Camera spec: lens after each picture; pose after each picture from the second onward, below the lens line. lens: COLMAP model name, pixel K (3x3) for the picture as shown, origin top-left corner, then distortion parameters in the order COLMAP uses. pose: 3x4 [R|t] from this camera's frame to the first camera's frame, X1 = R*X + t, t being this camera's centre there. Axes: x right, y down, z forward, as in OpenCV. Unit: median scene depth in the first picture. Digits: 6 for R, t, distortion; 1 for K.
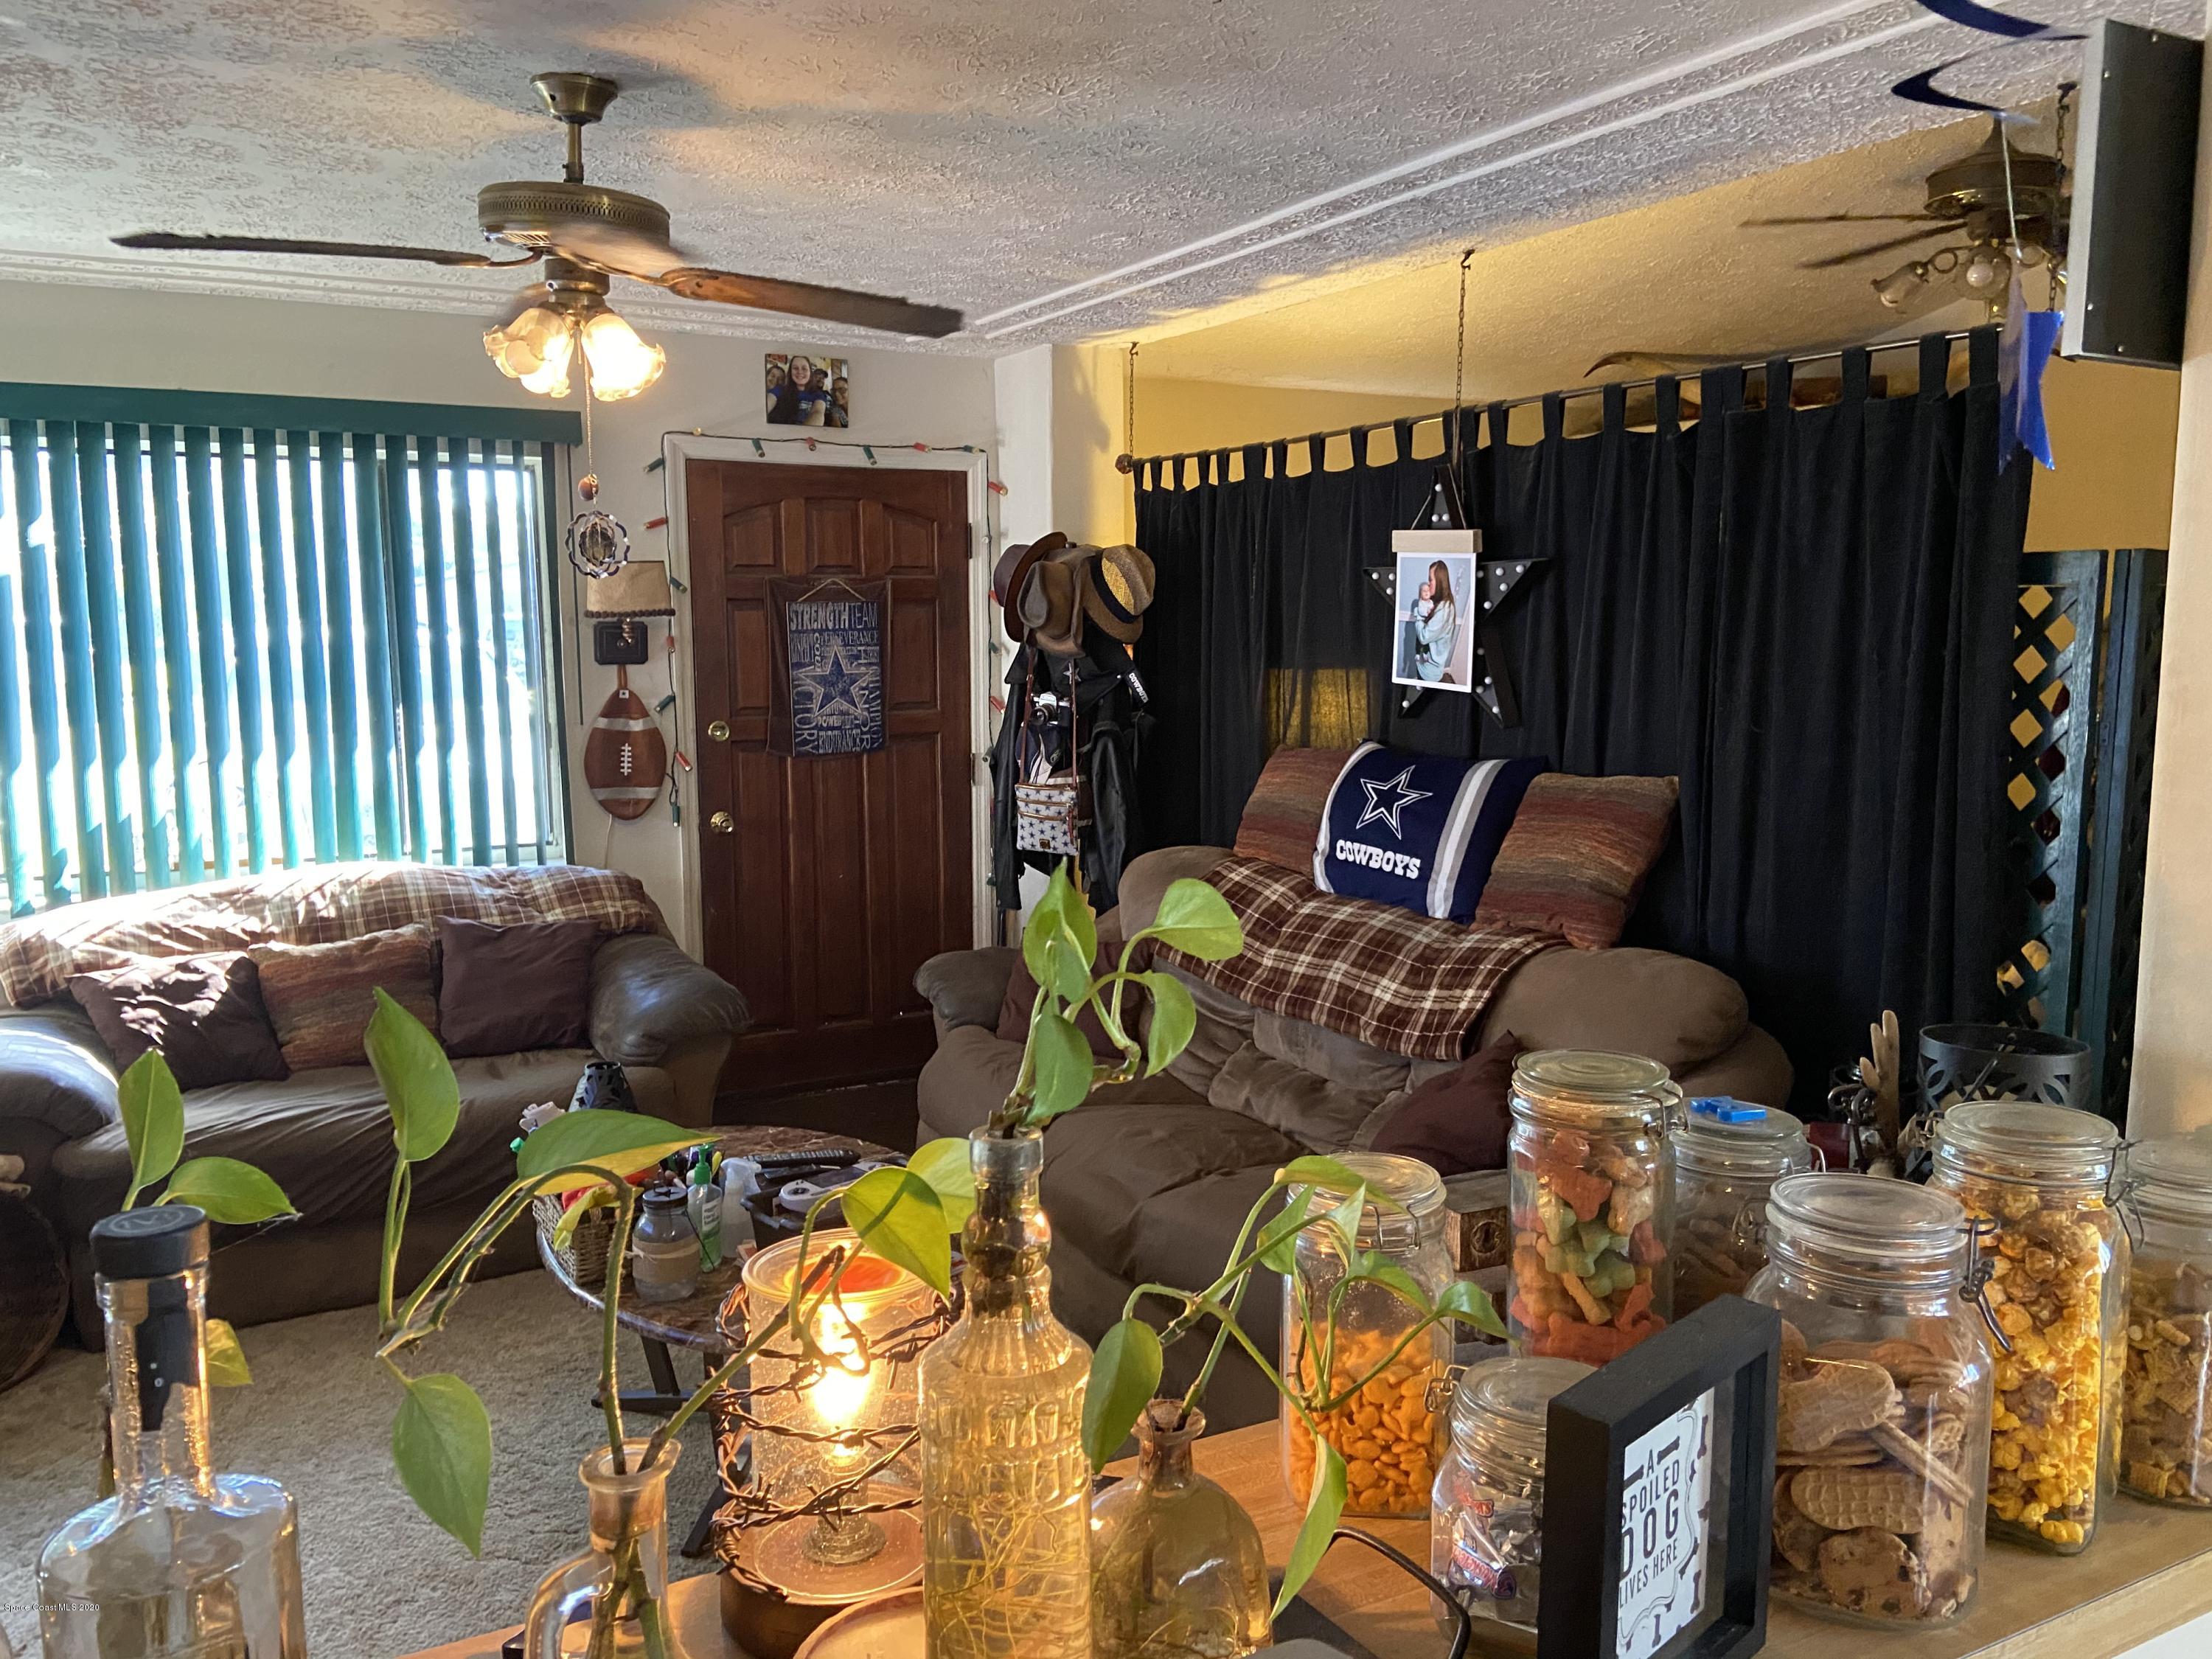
lens RADIAL K [[1672.5, 0, 1111.6], [0, 1672.5, 813.0], [0, 0, 1]] dist [0.129742, -0.162253]
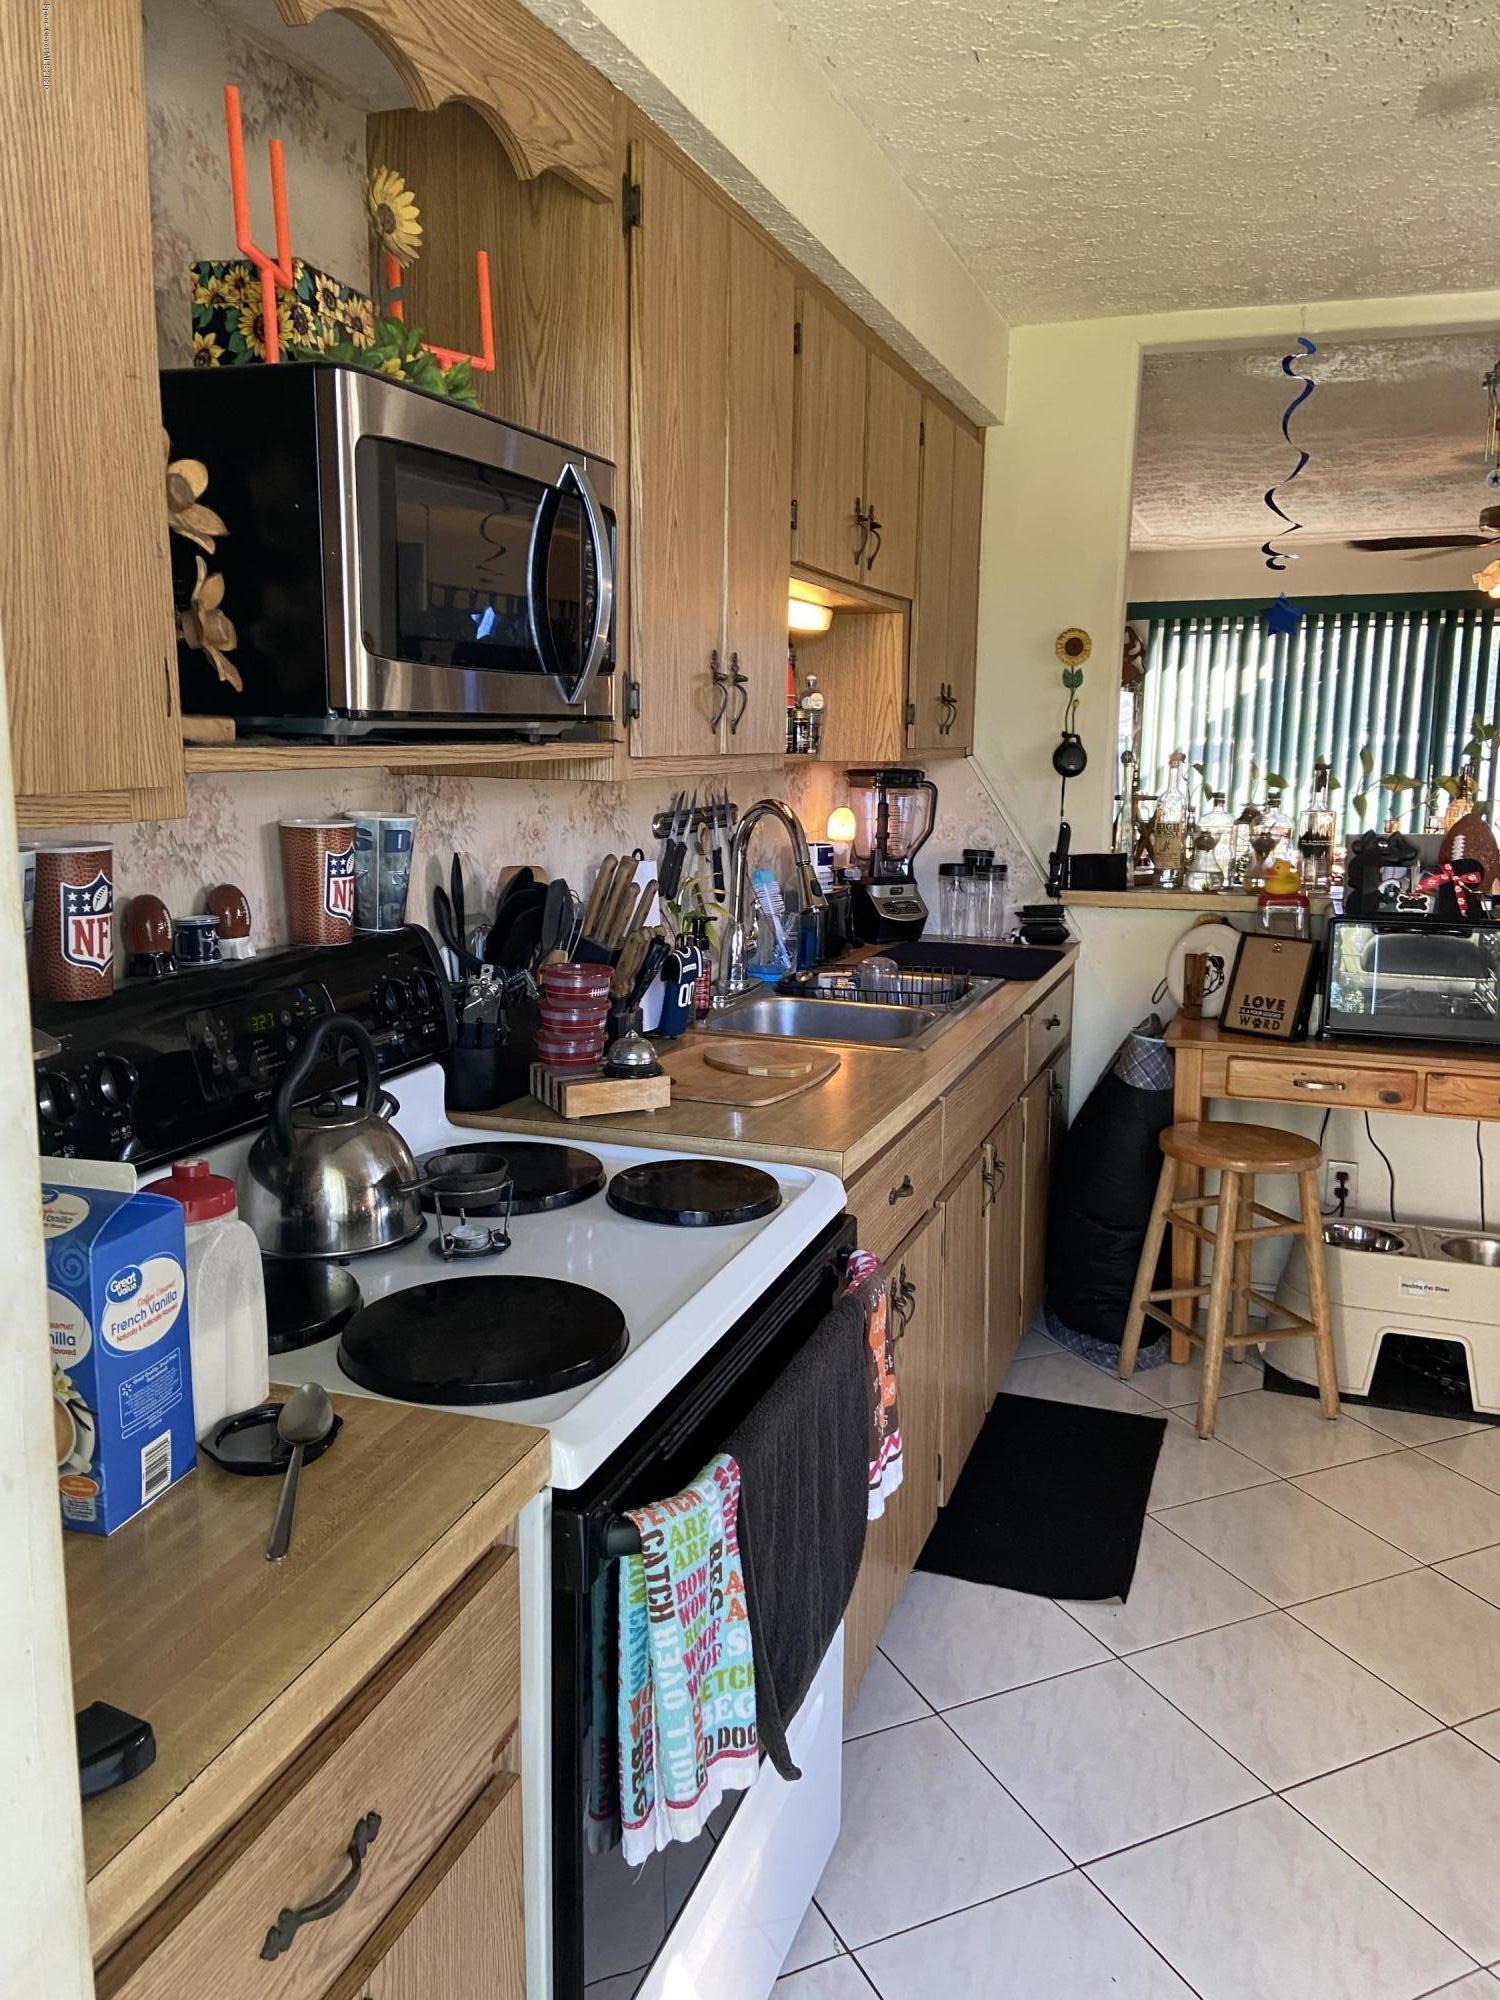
lens RADIAL K [[1512.2, 0, 736.3], [0, 1512.2, 965.0], [0, 0, 1]] dist [0.129742, -0.162253]
pose [[0.661565, 0.117305, -0.740656, 0.334046], [-0.098489, 0.992725, 0.069255, 0.112304], [0.743392, 0.027130, 0.668306, -0.642390]]
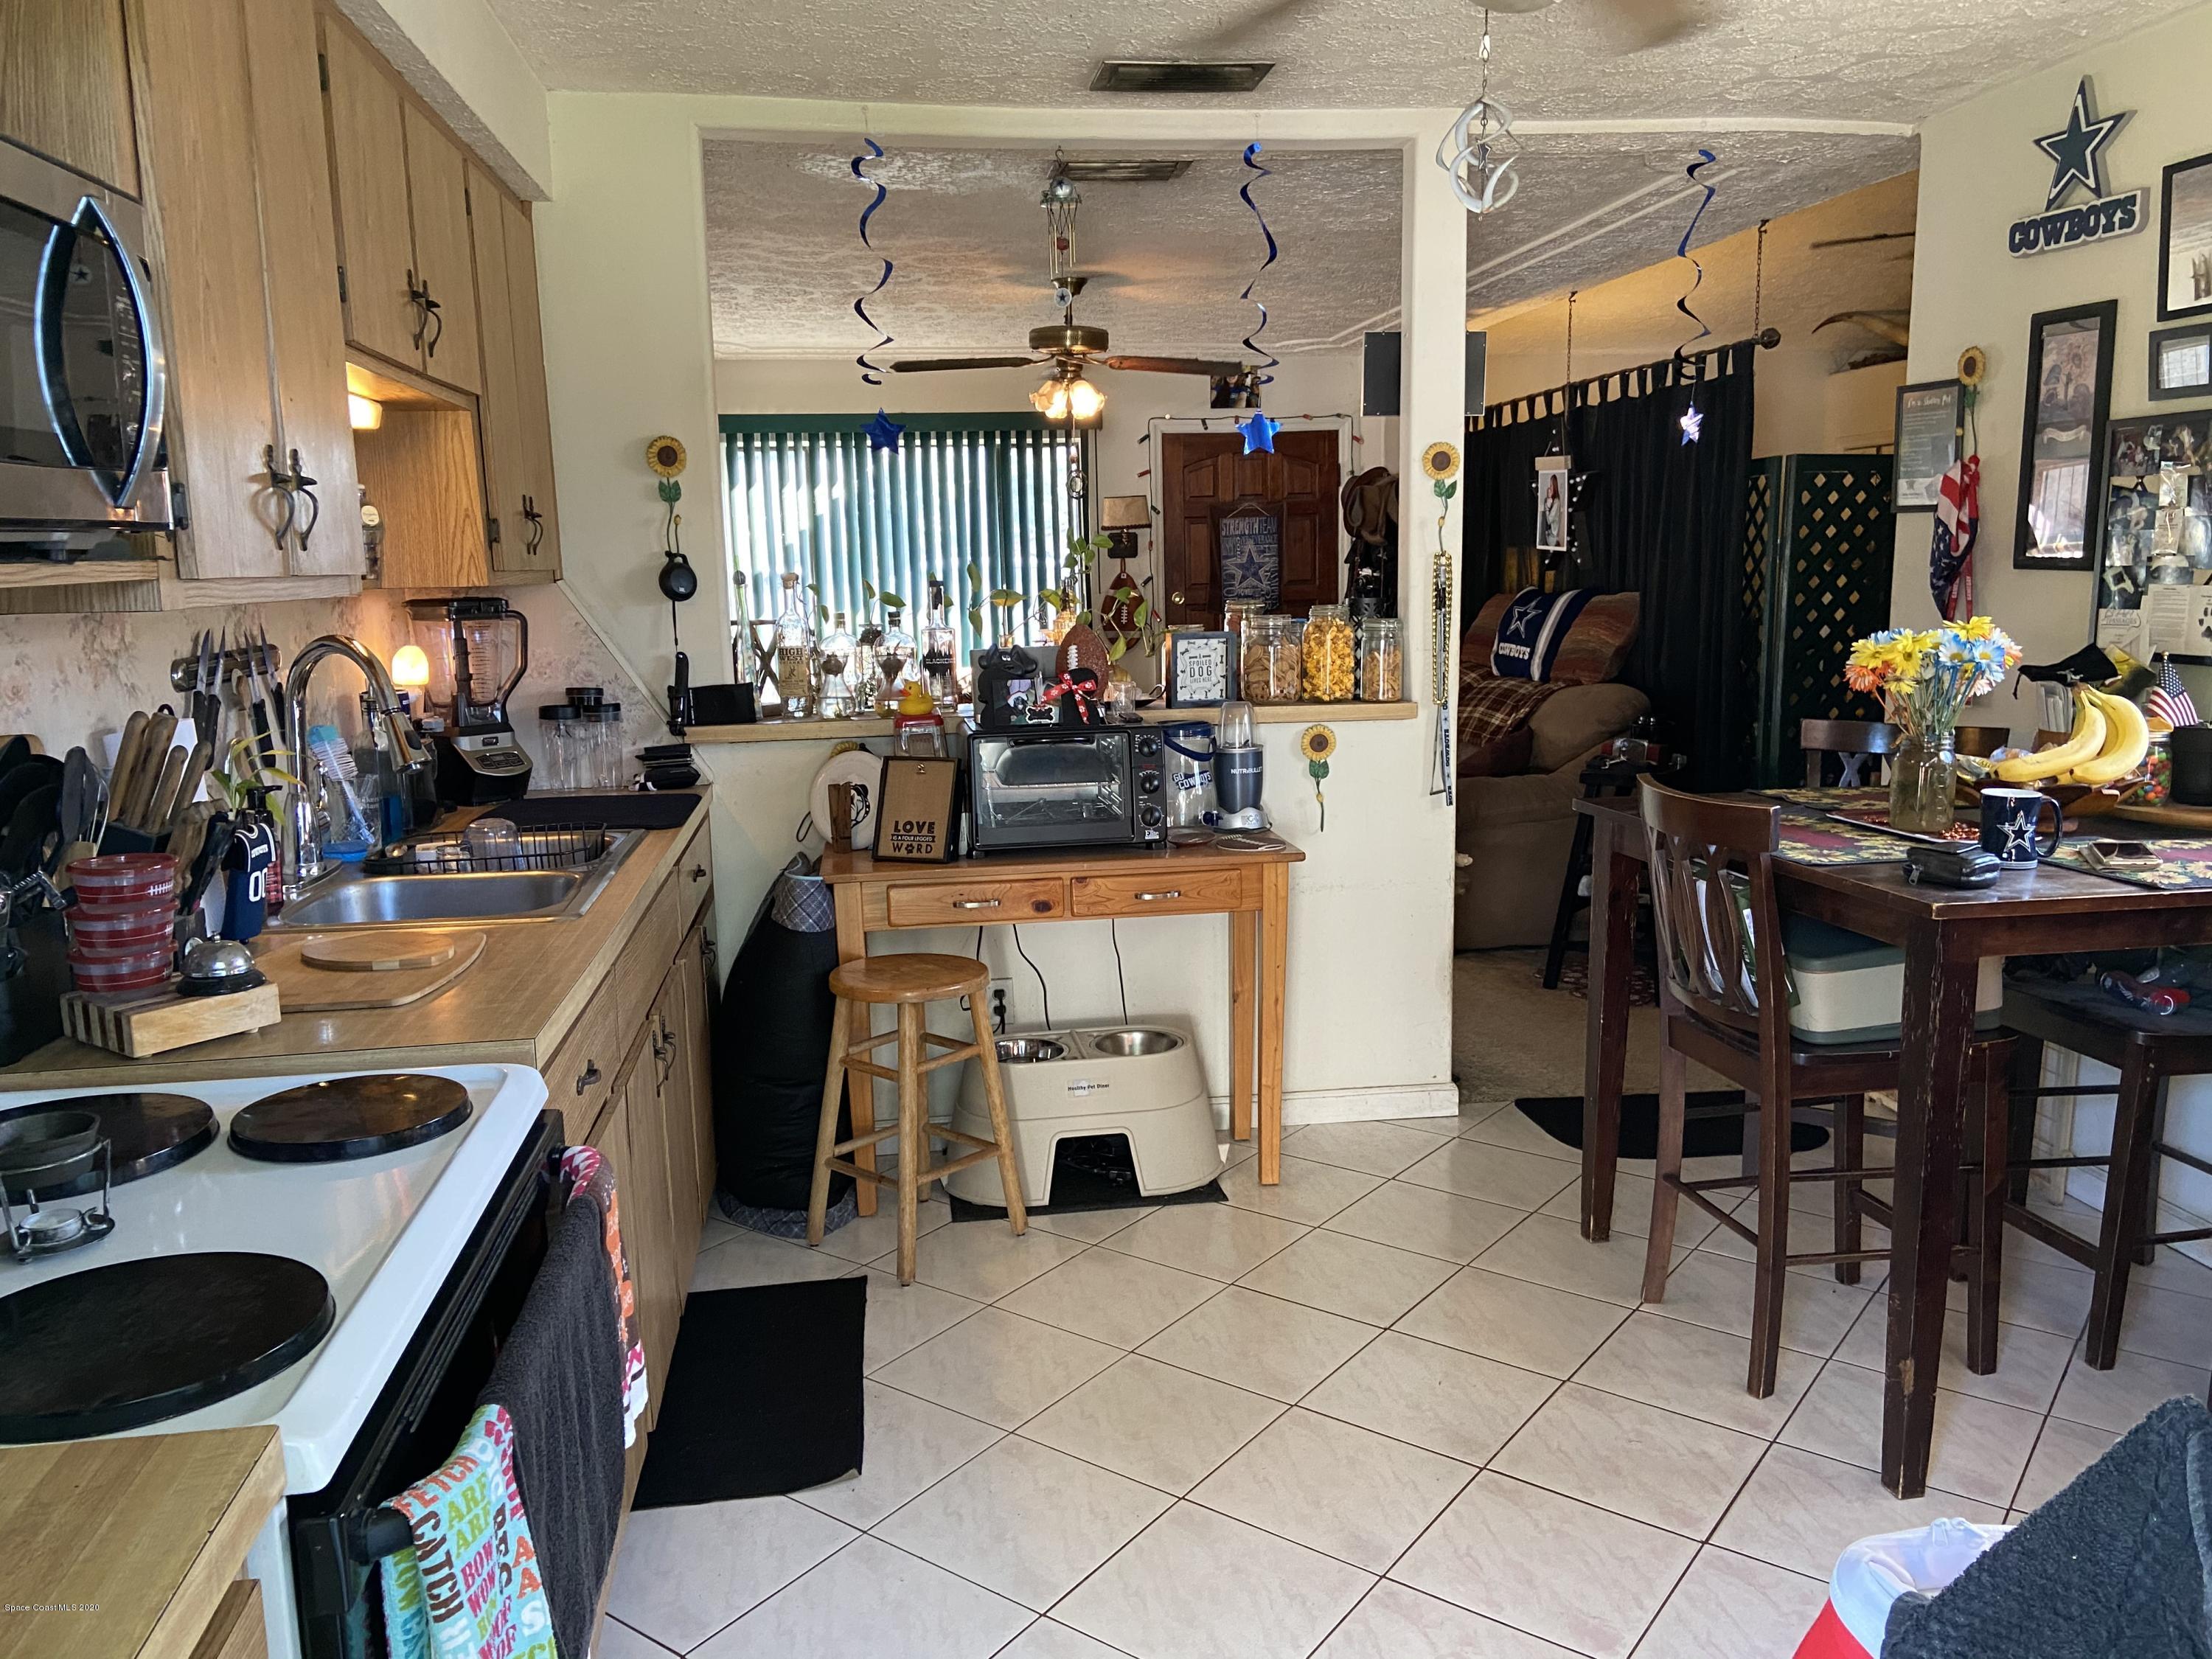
lens RADIAL K [[1672.5, 0, 1111.6], [0, 1672.5, 813.0], [0, 0, 1]] dist [0.129742, -0.162253]
pose [[0.939872, 0.031197, -0.340100, 0.311816], [-0.020055, 0.999142, 0.036227, 0.119220], [0.340939, -0.027228, 0.939691, -0.661529]]
